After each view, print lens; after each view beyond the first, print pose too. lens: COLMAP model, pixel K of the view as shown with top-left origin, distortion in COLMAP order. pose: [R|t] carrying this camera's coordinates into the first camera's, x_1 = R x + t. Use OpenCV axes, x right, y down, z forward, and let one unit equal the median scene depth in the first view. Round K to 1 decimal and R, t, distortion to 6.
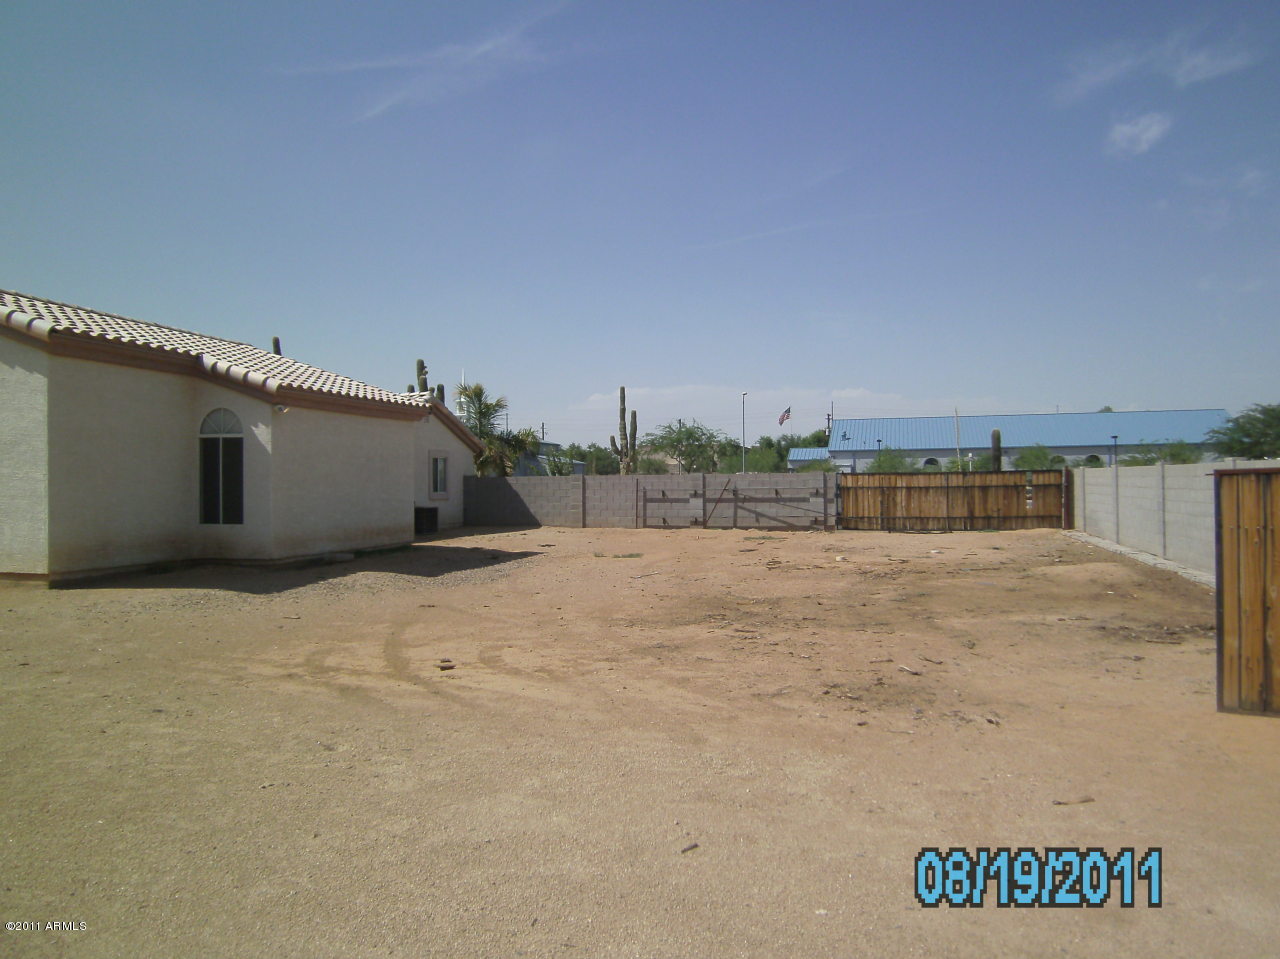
lens RADIAL K [[1092.2, 0, 643.4], [0, 1092.2, 486.3], [0, 0, 1]] dist [0.047051, 0.008614]
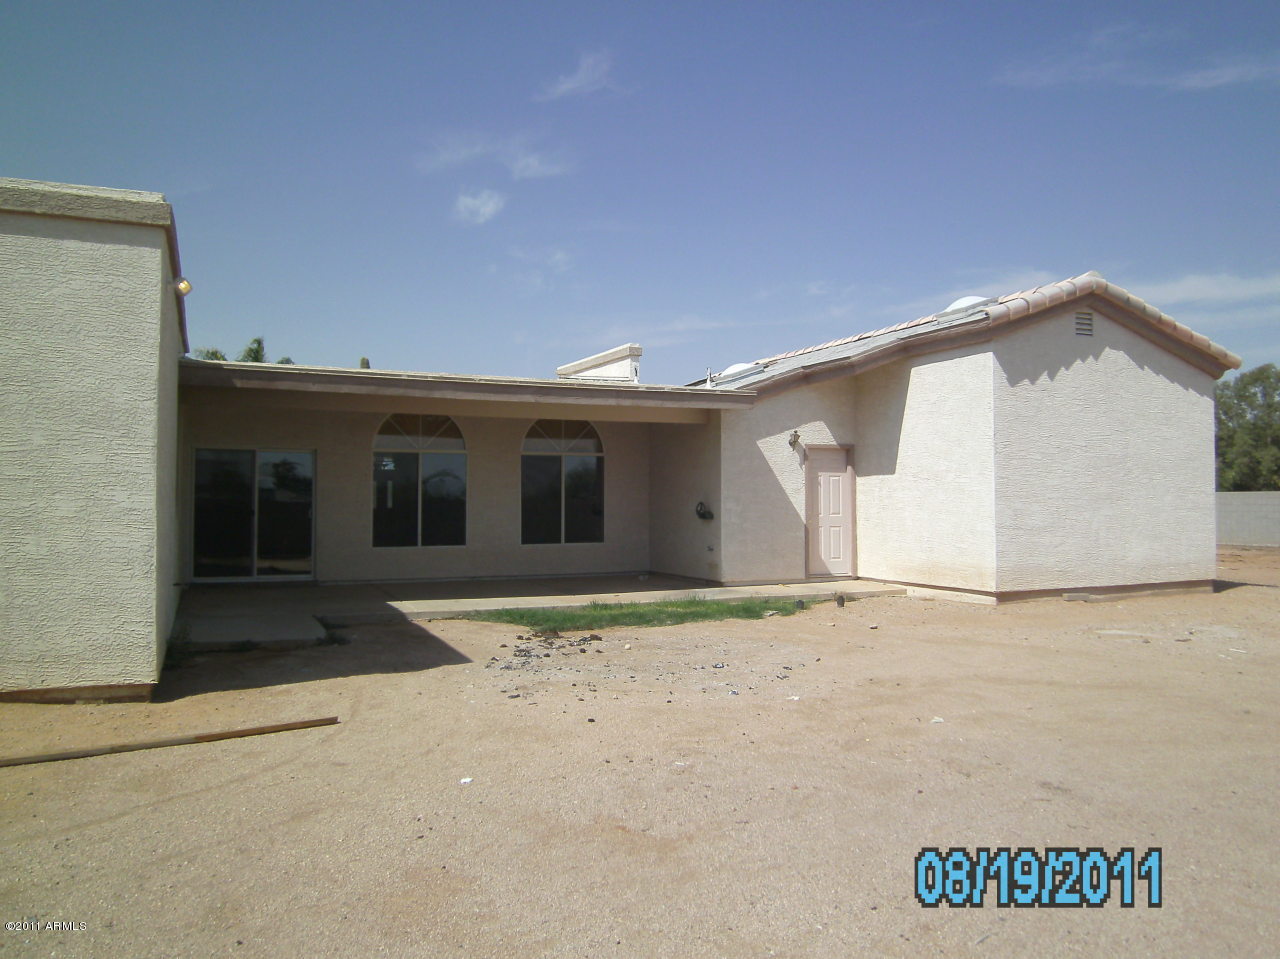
lens RADIAL K [[1030.2, 0, 641.6], [0, 1030.2, 482.9], [0, 0, 1]] dist [-0.008187, -0.008312]
pose [[0.726115, 0.011733, 0.687473, -1.620198], [0.000589, 0.999843, -0.017687, 0.000981], [-0.687573, 0.013248, 0.725995, 0.637547]]
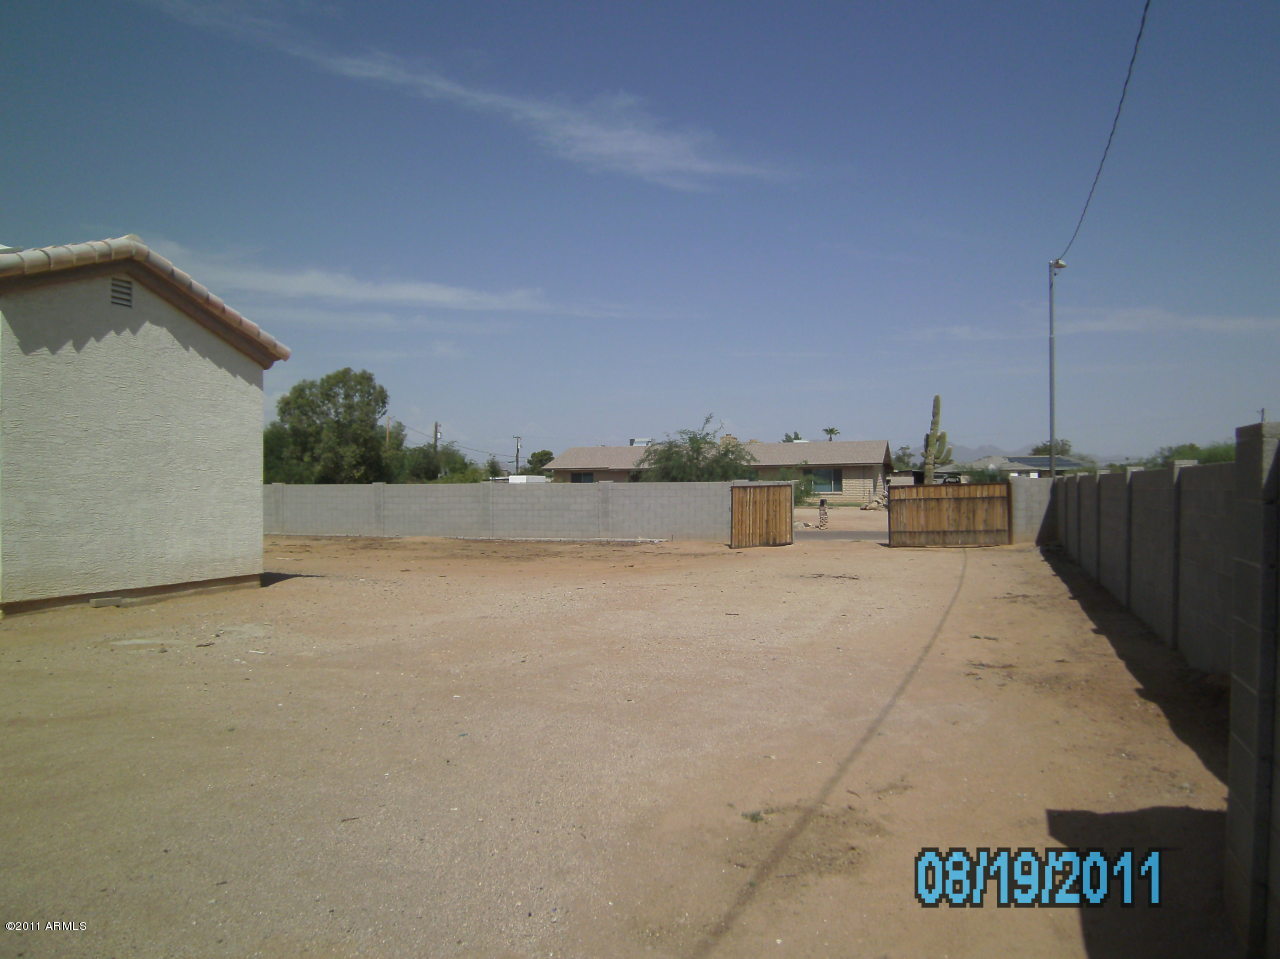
lens RADIAL K [[1030.2, 0, 637.0], [0, 1030.2, 473.3], [0, 0, 1]] dist [-0.008187, -0.008312]
pose [[0.002718, 0.020007, 0.999796, -1.508117], [-0.004148, 0.999791, -0.019996, 0.000326], [-0.999988, -0.004093, 0.002800, 0.620646]]
